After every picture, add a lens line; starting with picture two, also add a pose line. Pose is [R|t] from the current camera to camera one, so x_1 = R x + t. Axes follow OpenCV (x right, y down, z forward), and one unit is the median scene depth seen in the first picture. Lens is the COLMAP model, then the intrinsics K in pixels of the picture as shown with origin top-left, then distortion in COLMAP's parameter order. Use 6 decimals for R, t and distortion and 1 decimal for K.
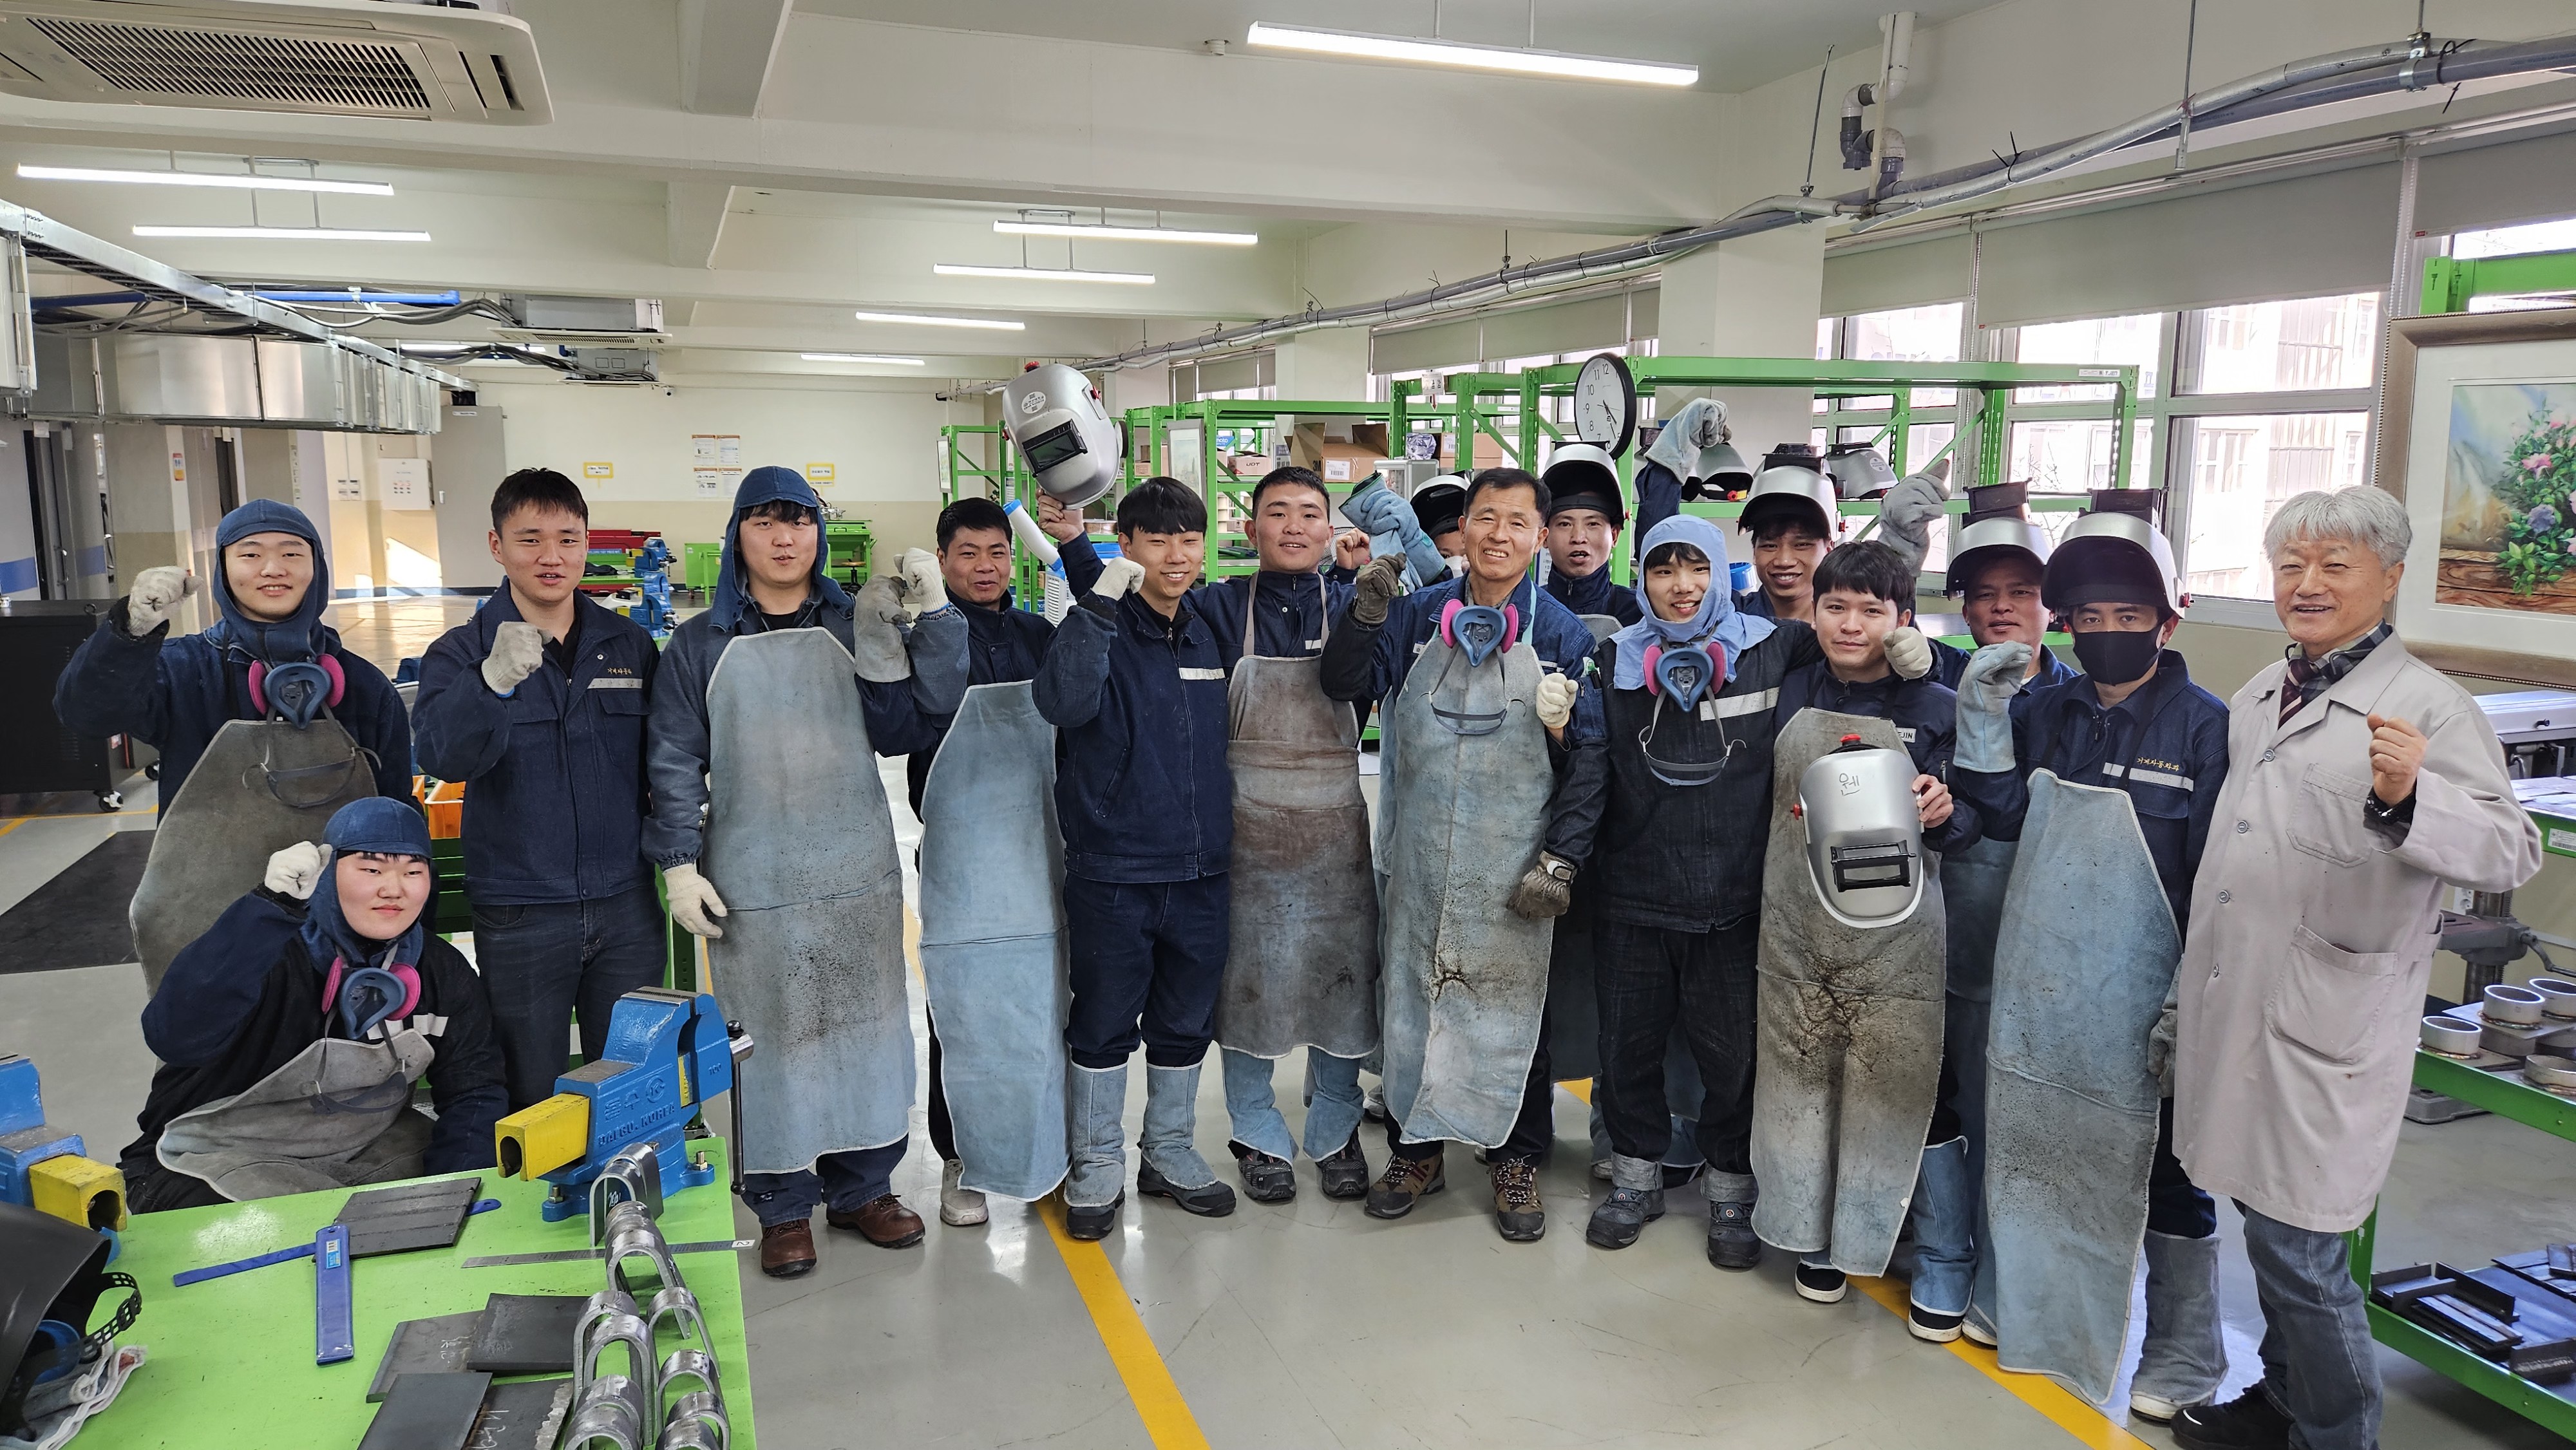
lens RADIAL K [[1748.8, 0, 1270.2], [0, 1748.8, 725.6], [0, 0, 1]] dist [0.092023, -0.088233]
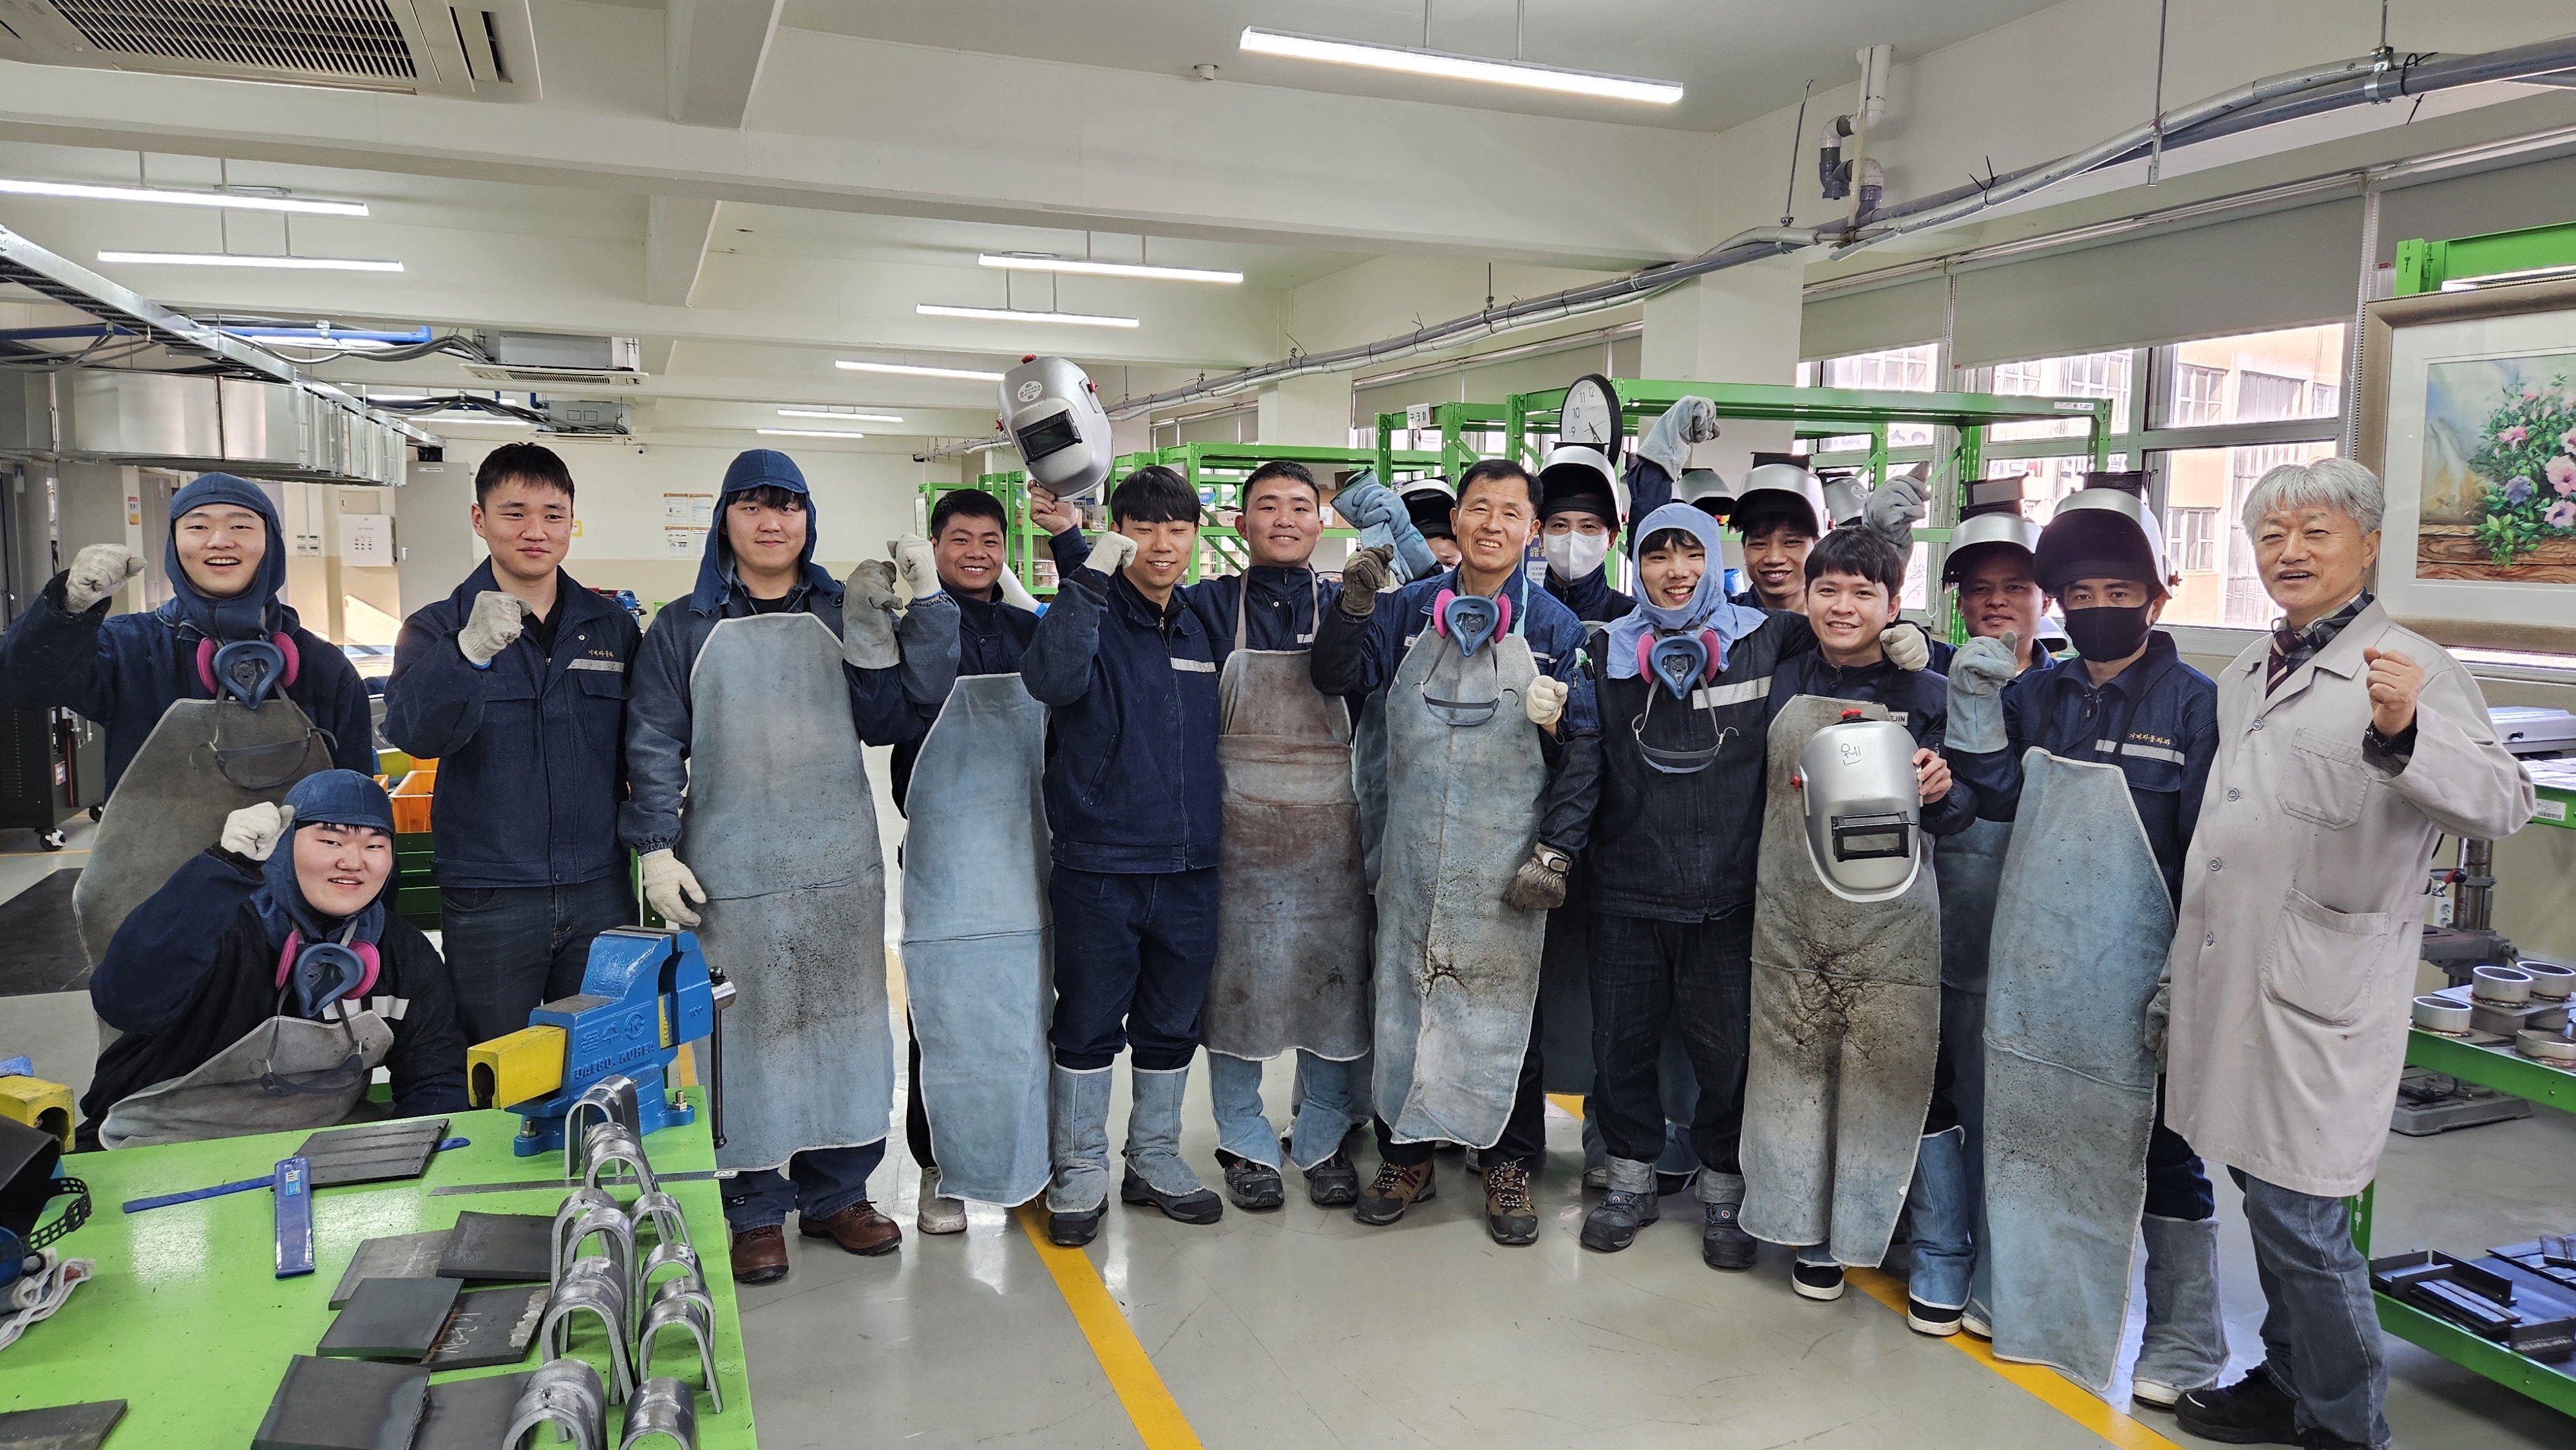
lens RADIAL K [[1762.2, 0, 1301.0], [0, 1762.2, 721.1], [0, 0, 1]] dist [0.093767, -0.092490]
pose [[0.999514, 0.004703, 0.030817, -0.008002], [-0.003243, 0.998877, -0.047275, 0.048102], [-0.031005, 0.047152, 0.998406, 0.004357]]
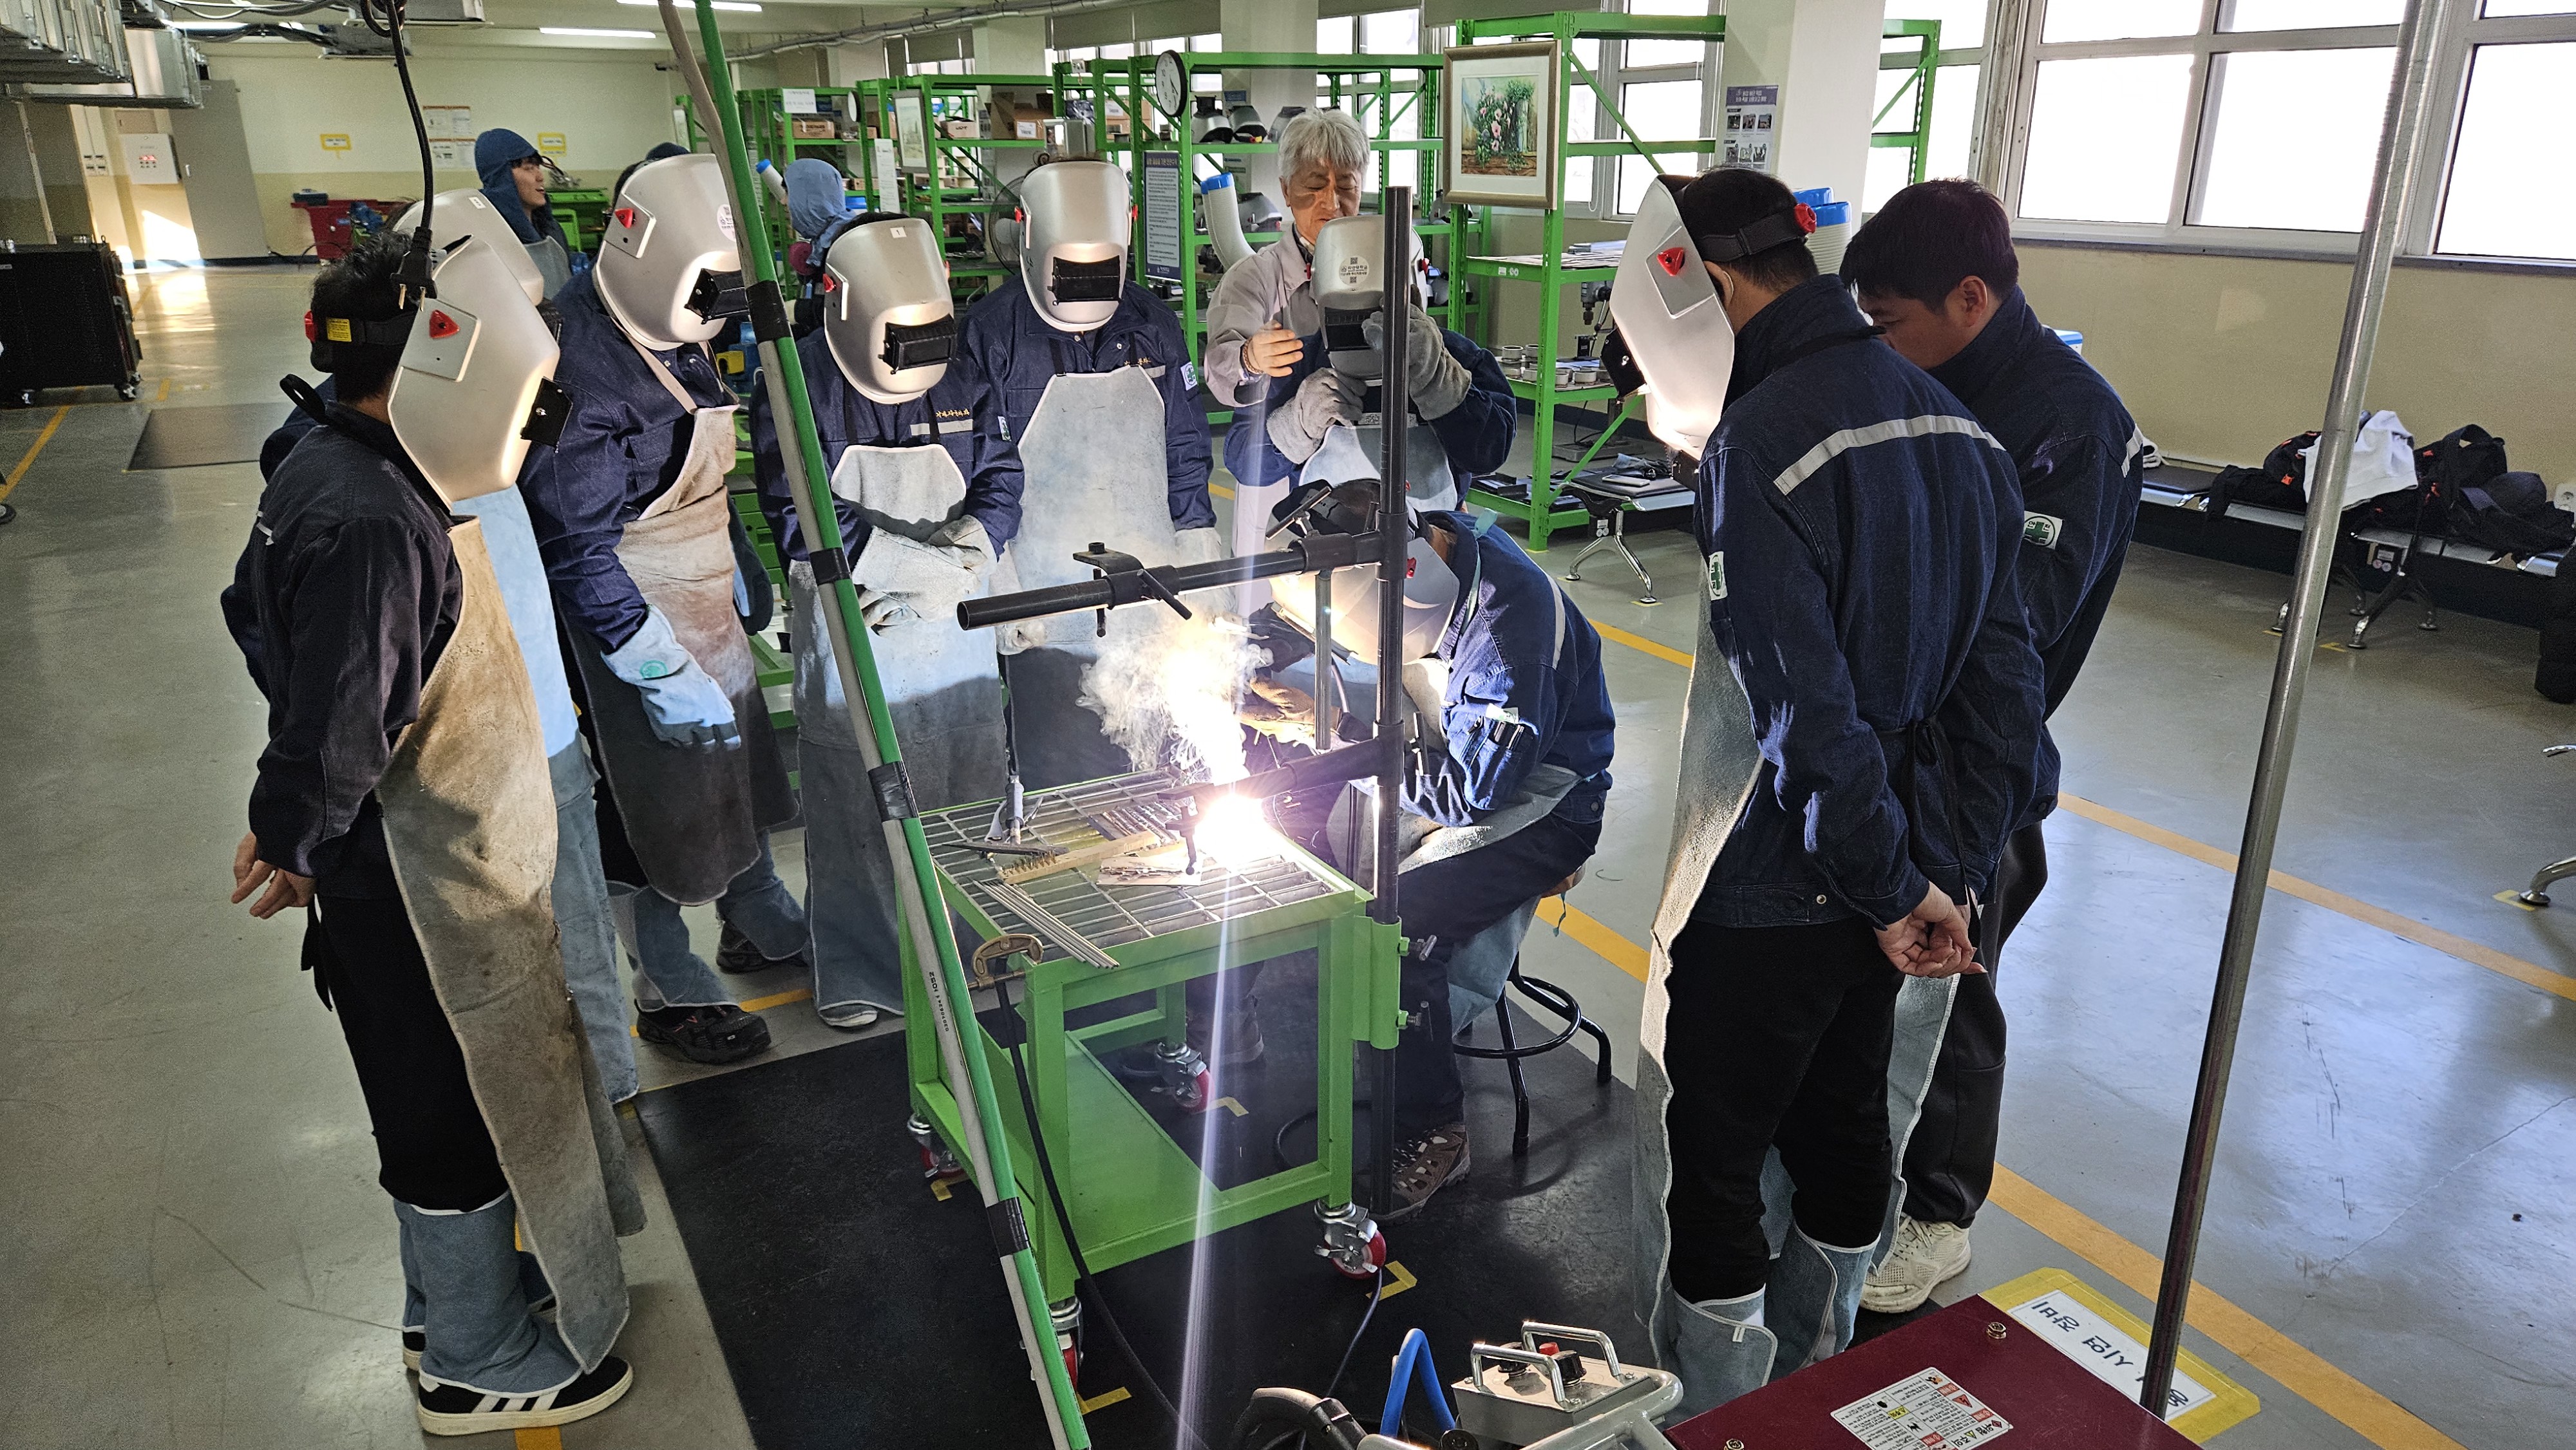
lens RADIAL K [[1741.0, 0, 1293.0], [0, 1741.0, 736.1], [0, 0, 1]] dist [0.089968, -0.090452]
pose [[0.986287, -0.065844, 0.151335, 0.014643], [0.037424, 0.982309, 0.183492, 0.180344], [-0.160739, -0.175312, 0.971303, -1.081821]]
